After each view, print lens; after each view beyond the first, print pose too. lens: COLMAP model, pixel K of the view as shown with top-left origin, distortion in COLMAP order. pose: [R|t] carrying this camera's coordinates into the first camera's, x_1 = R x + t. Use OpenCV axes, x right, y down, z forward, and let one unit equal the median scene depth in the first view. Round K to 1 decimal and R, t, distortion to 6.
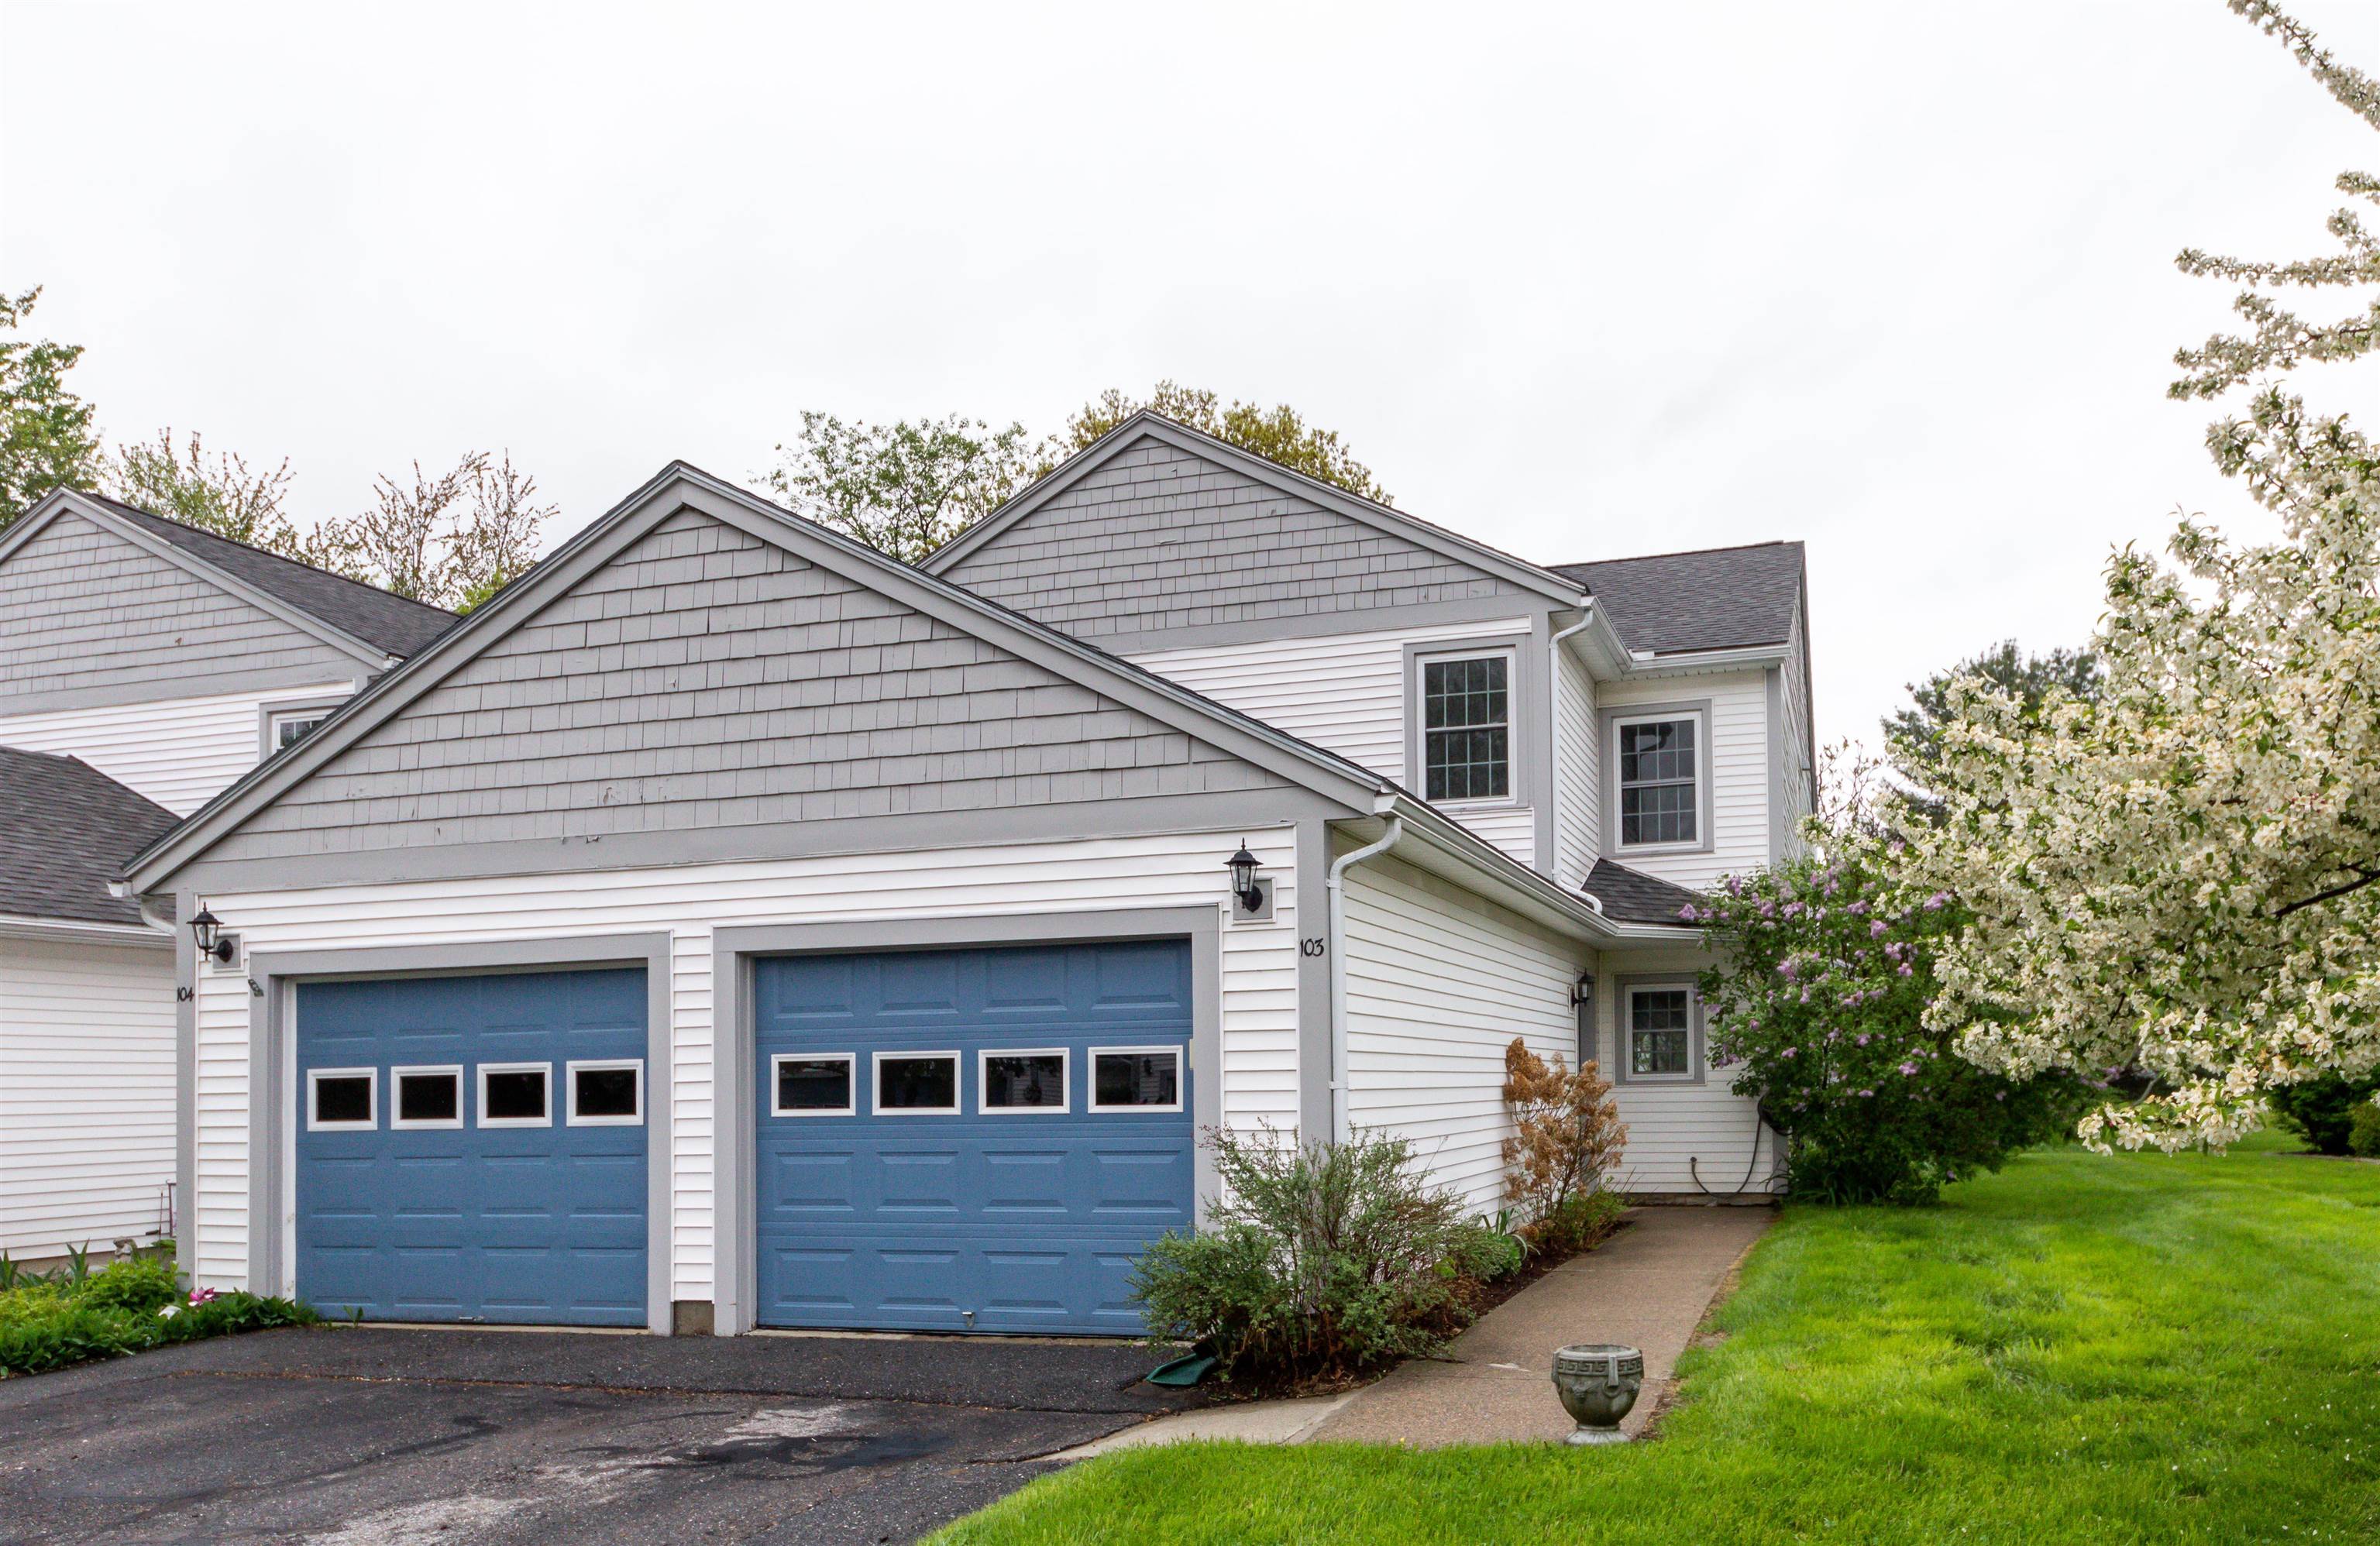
lens RADIAL K [[1570.0, 0, 1190.0], [0, 1570.0, 773.0], [0, 0, 1]] dist [0.000876, 0.000041]
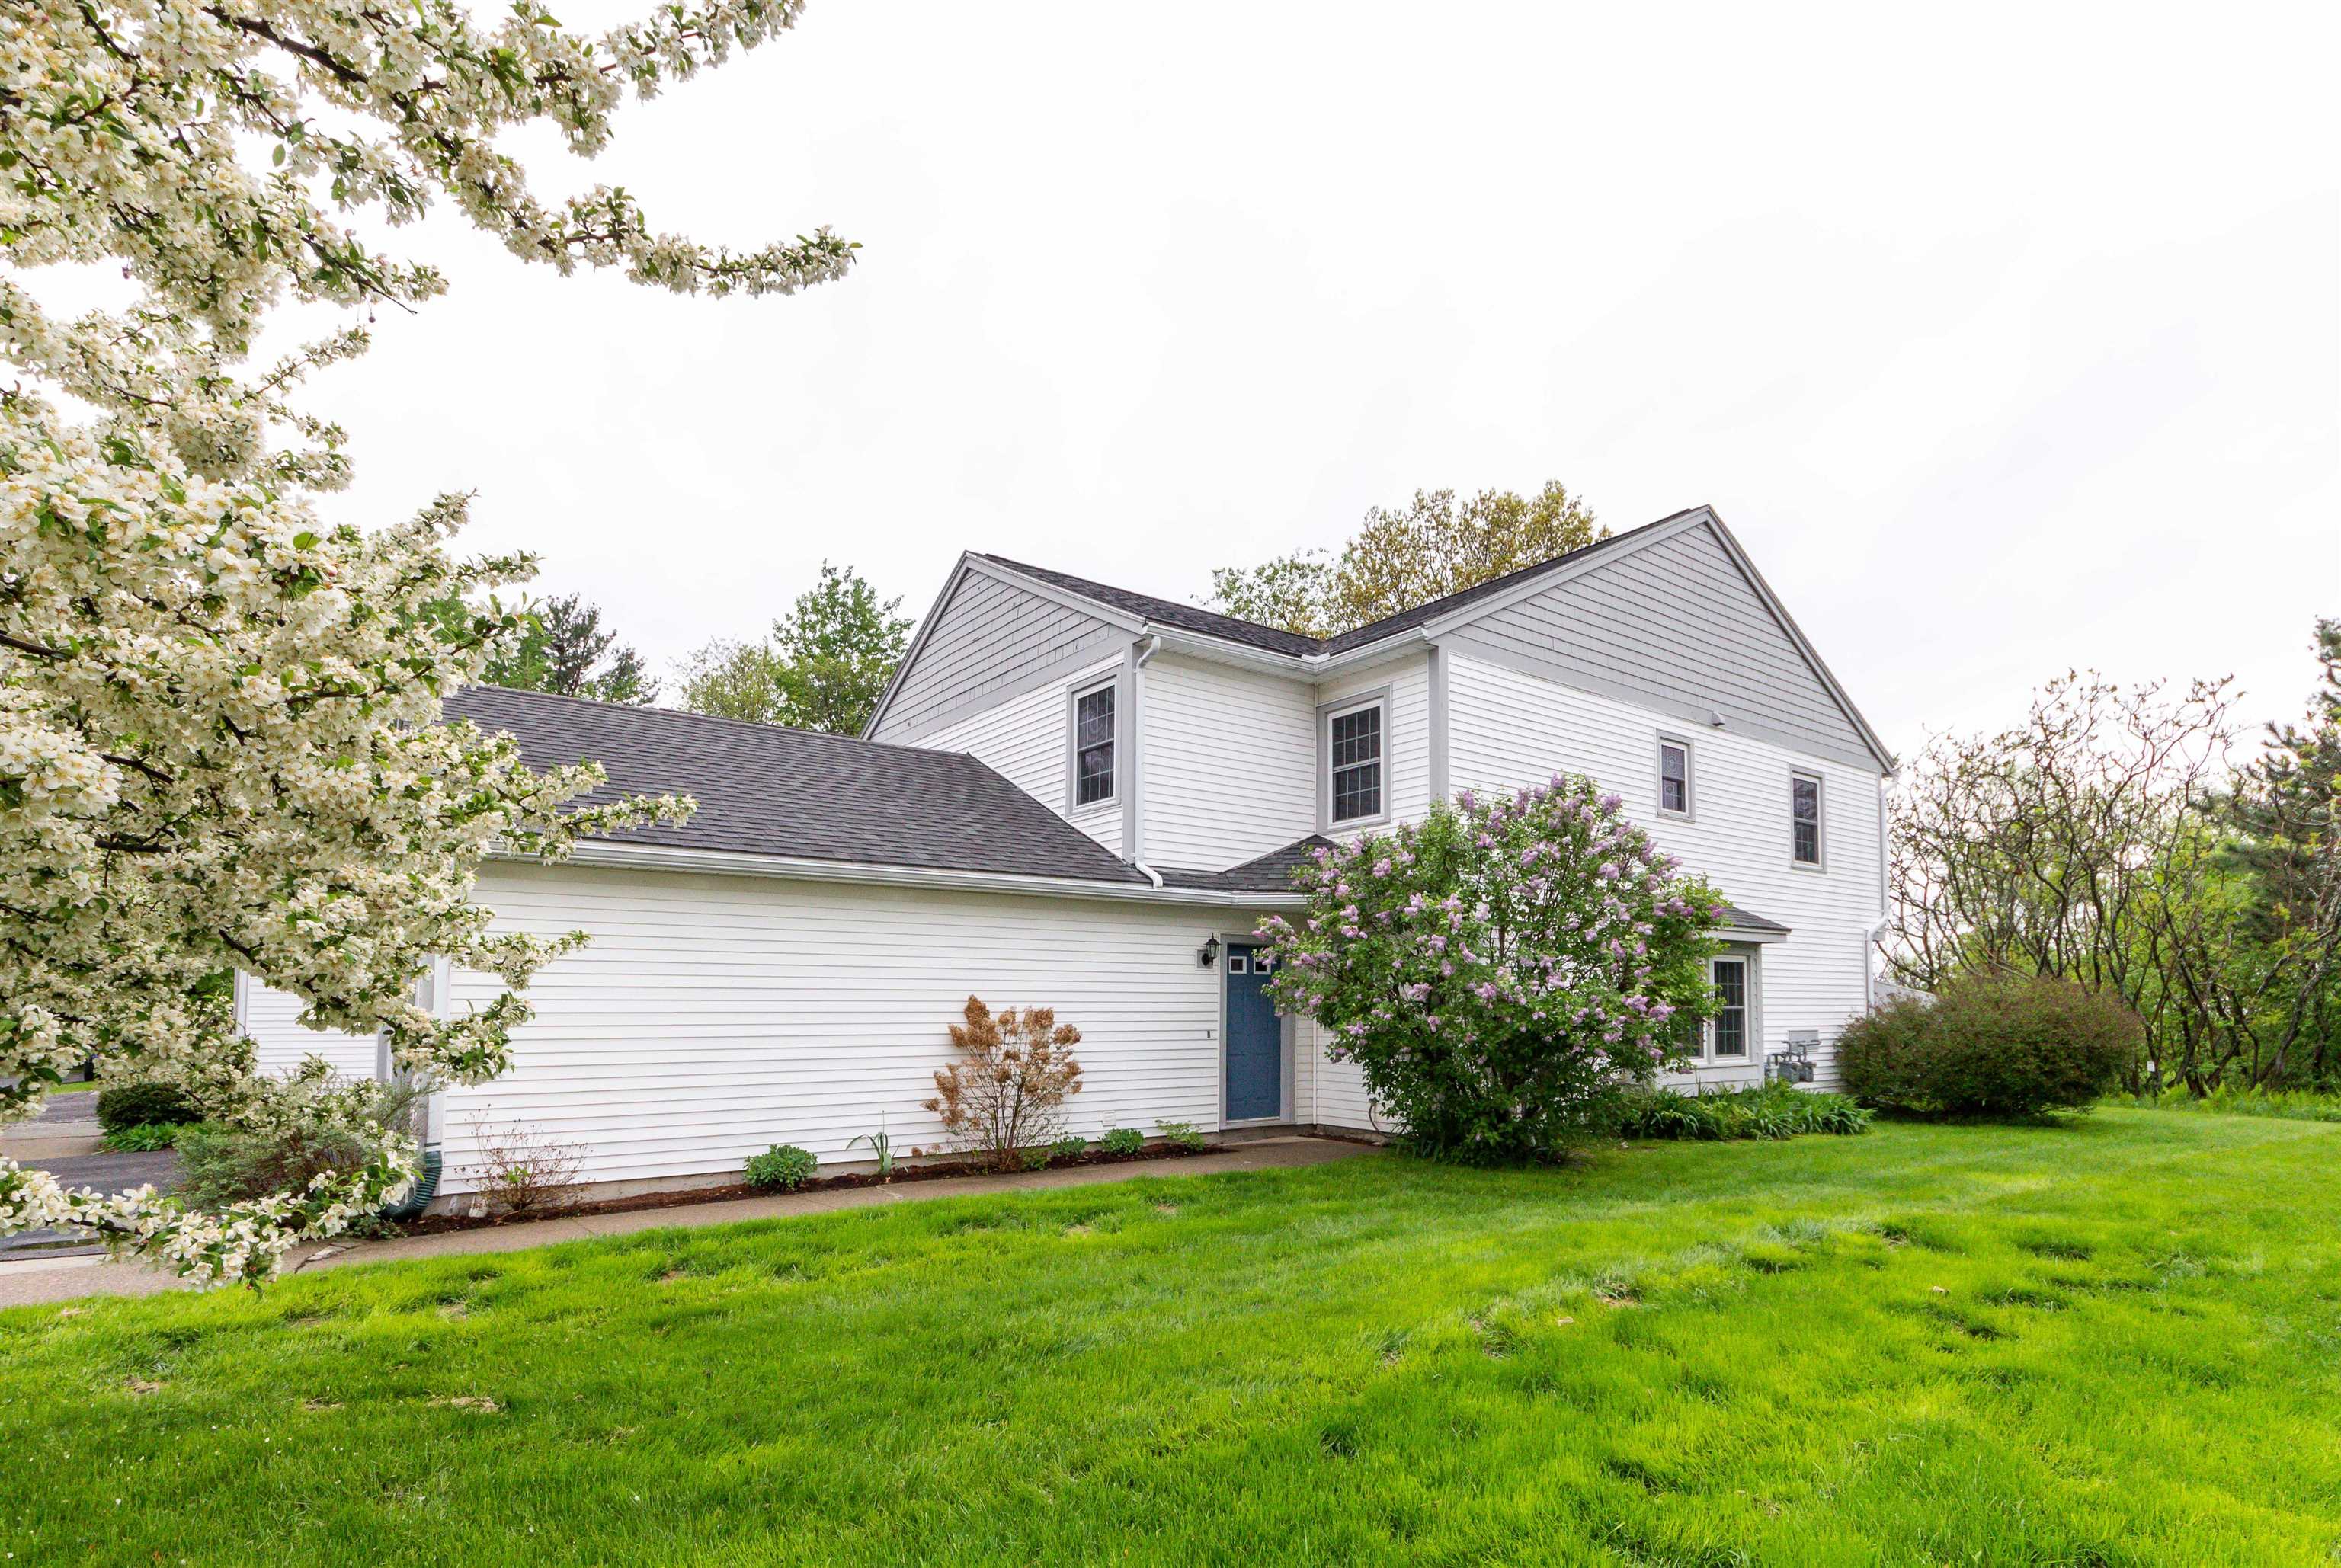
lens RADIAL K [[1052.0, 0, 1170.5], [0, 1052.0, 784.0], [0, 0, 1]] dist [0.003880, 0.000391]
pose [[0.819091, -0.108067, -0.563392, 0.621738], [0.099897, 0.993961, -0.045421, 0.041278], [0.564898, -0.019078, 0.824940, 0.300541]]
